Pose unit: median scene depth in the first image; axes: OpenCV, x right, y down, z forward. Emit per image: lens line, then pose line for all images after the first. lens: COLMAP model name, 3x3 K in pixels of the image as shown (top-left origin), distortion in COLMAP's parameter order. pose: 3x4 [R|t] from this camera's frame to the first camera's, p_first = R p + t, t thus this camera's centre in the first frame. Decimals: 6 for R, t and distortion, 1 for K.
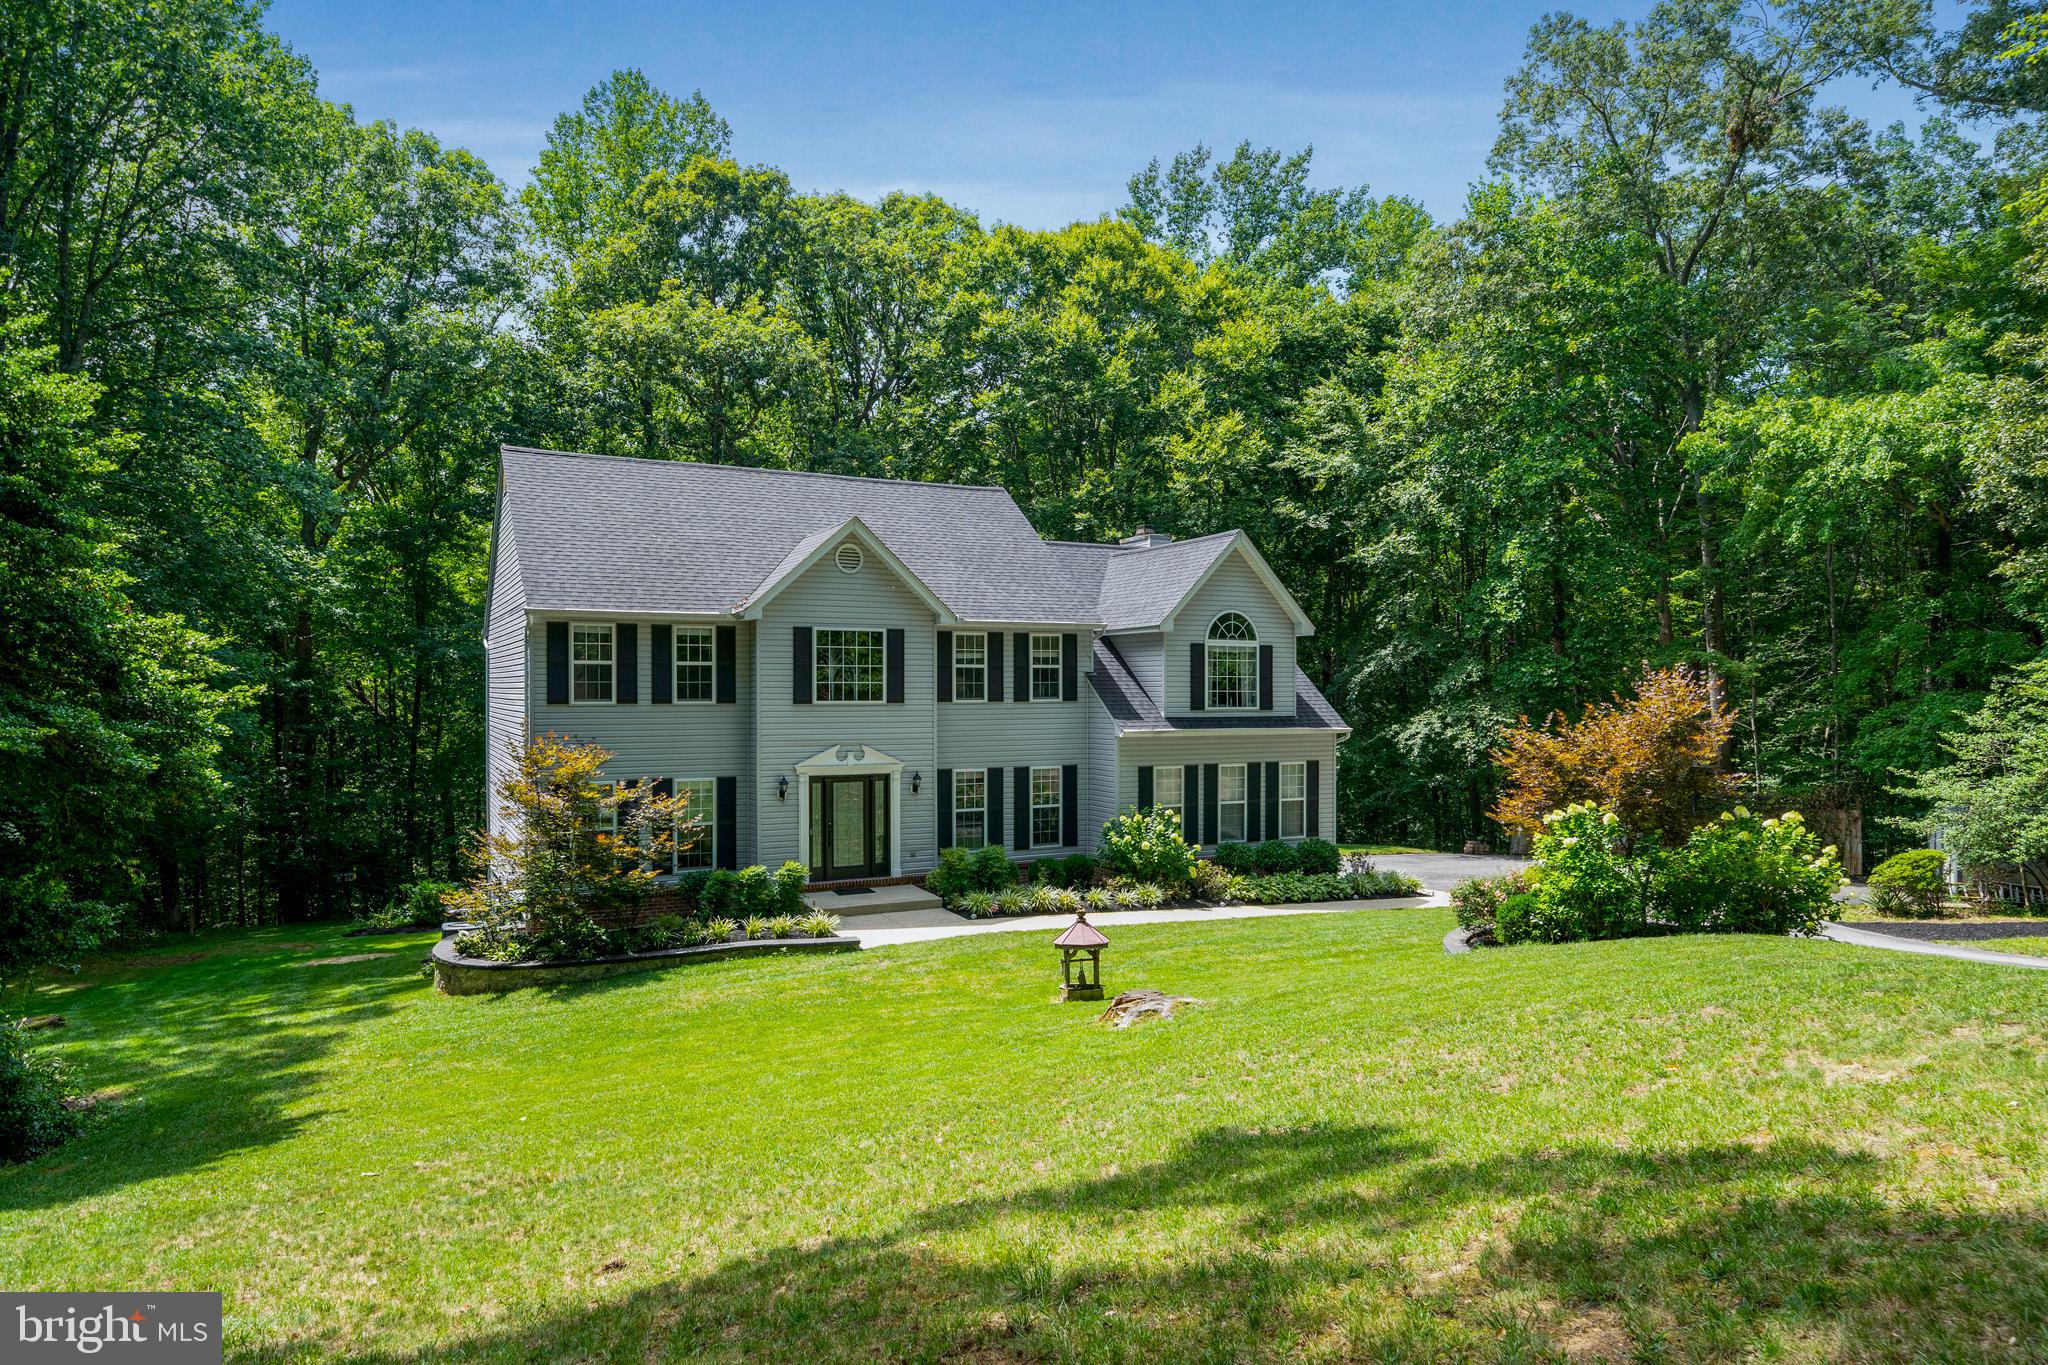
lens RADIAL K [[1244.3, 0, 1024.0], [0, 1244.3, 682.5], [0, 0, 1]] dist [-0.000763, -0.000534]
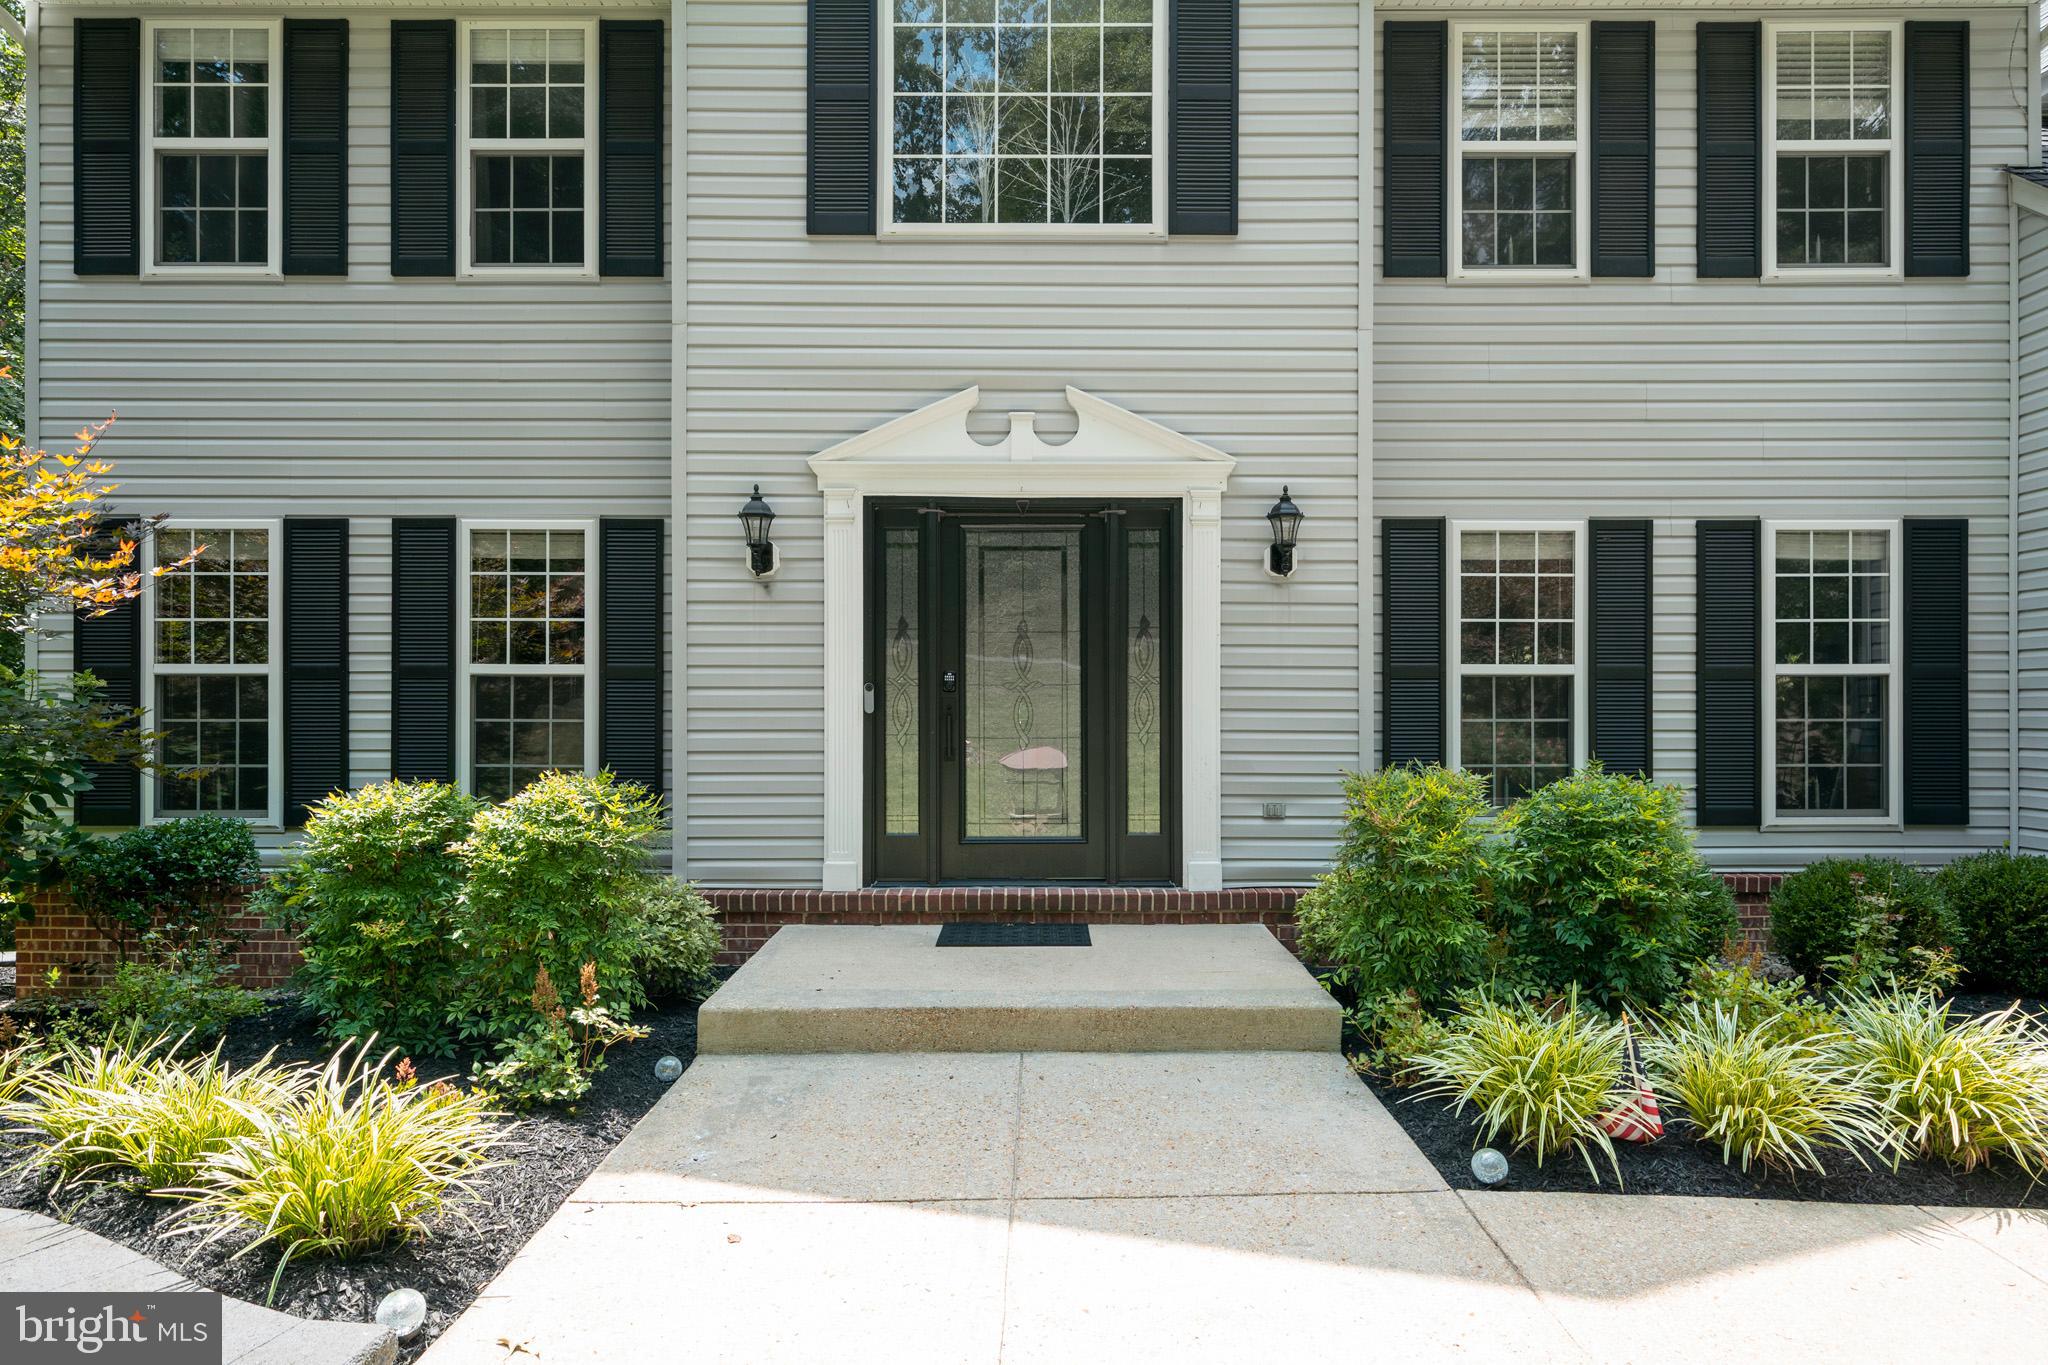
lens RADIAL K [[1094.4, 0, 1038.1], [0, 1094.4, 713.6], [0, 0, 1]] dist [0.009555, 0.000532]
pose [[0.885747, -0.000537, -0.464169, -0.023632], [0.000854, 1.000000, 0.000474, 0.107956], [0.464168, -0.000816, 0.885747, 0.707705]]
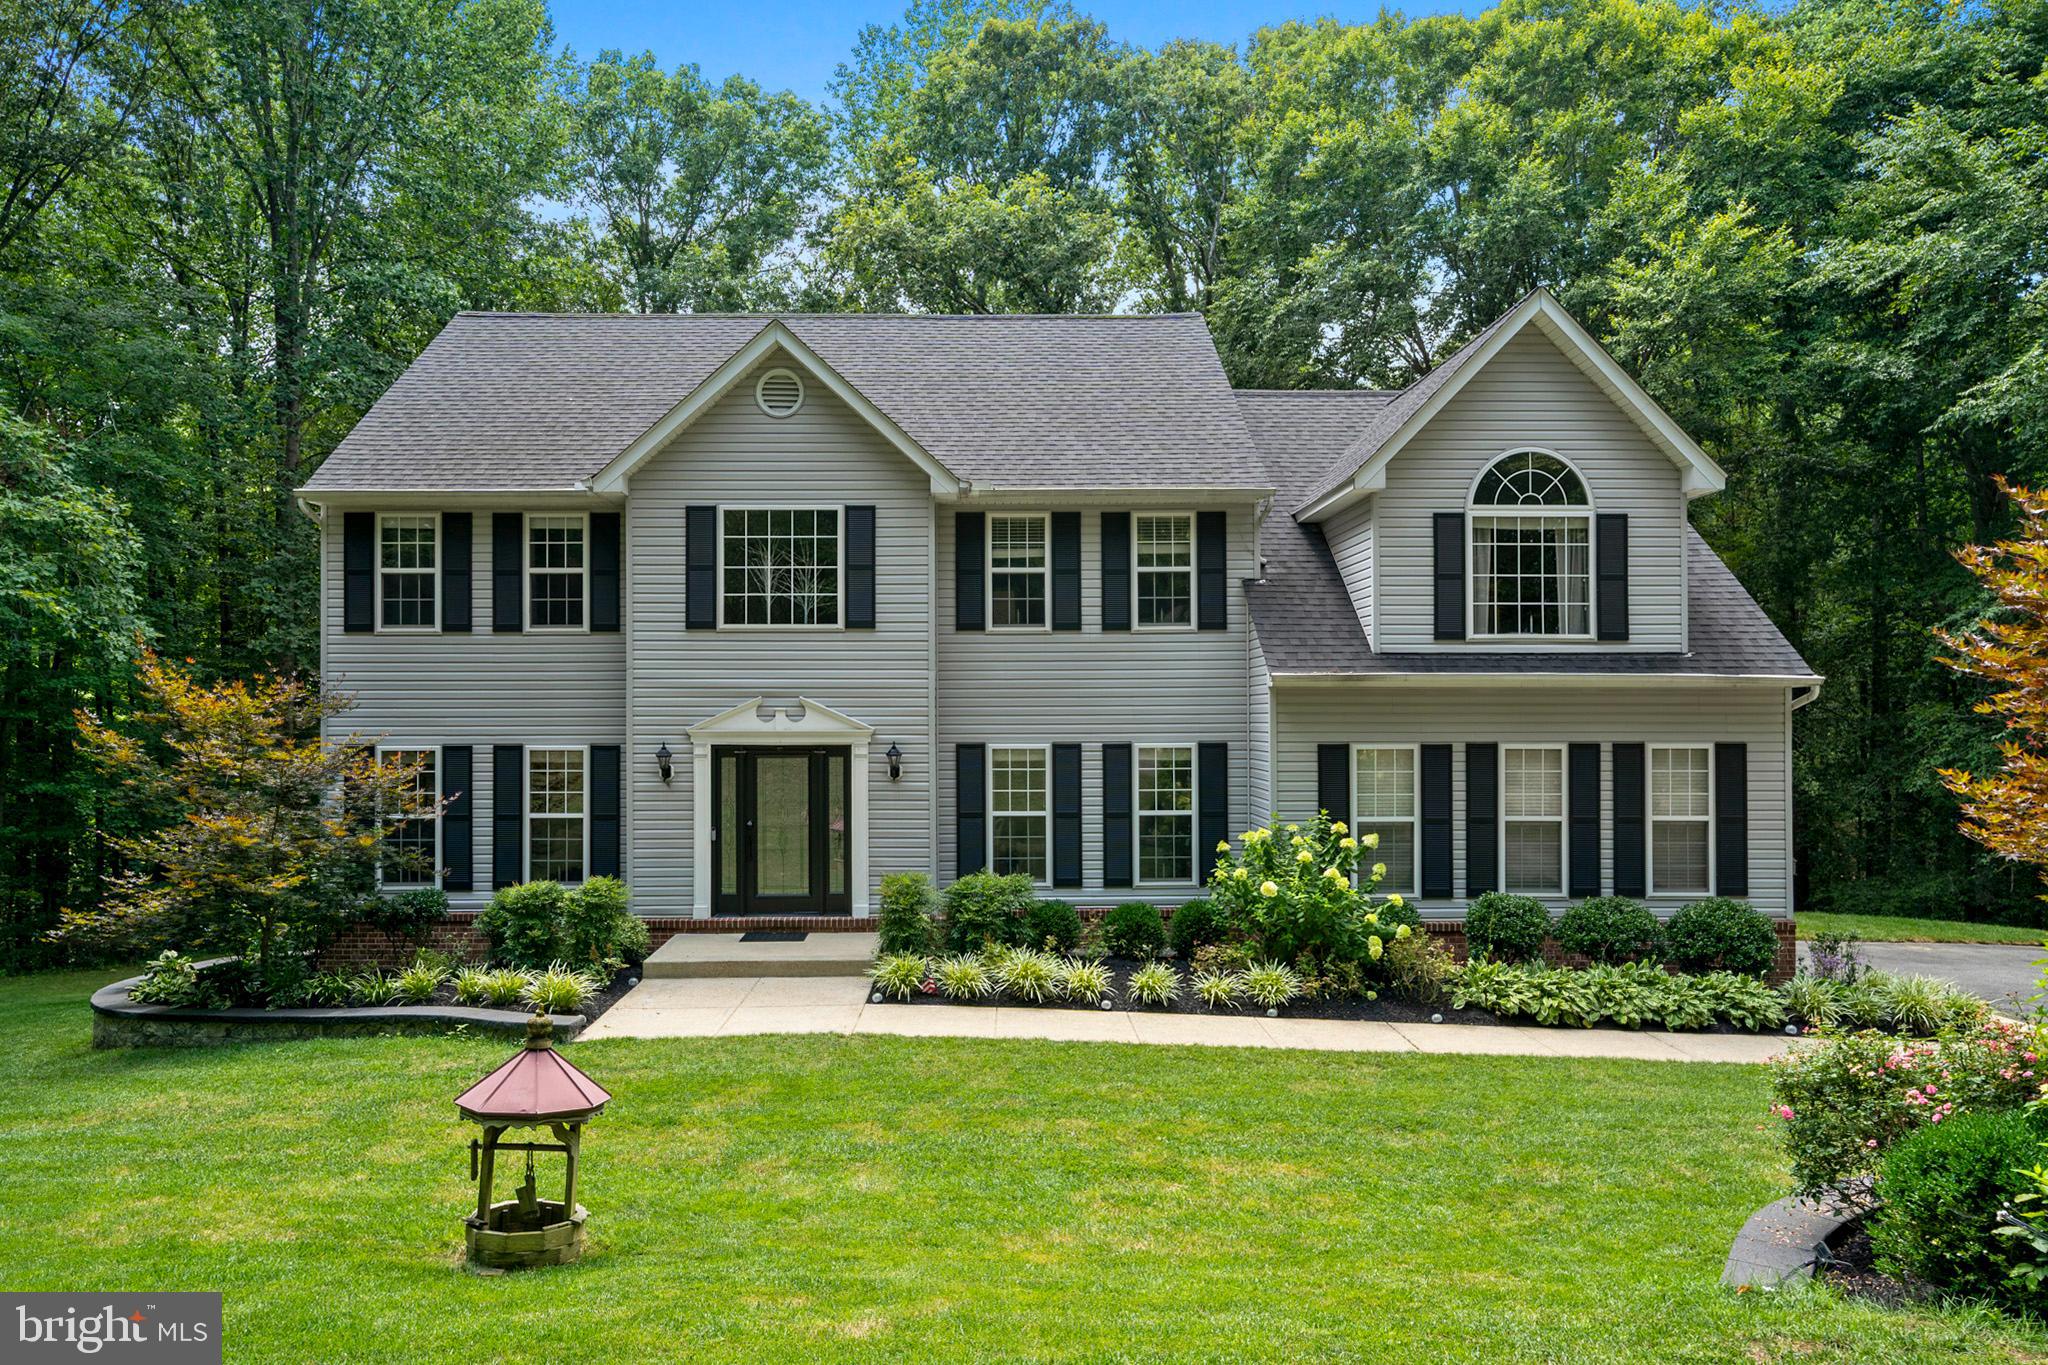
lens RADIAL K [[1289.5, 0, 1012.9], [0, 1289.5, 699.4], [0, 0, 1]] dist [0.002581, 0.000391]
pose [[0.890483, -0.008518, -0.454937, 0.225570], [0.007124, 0.999963, -0.004779, 0.049429], [0.454961, 0.001014, 0.890511, 0.433900]]
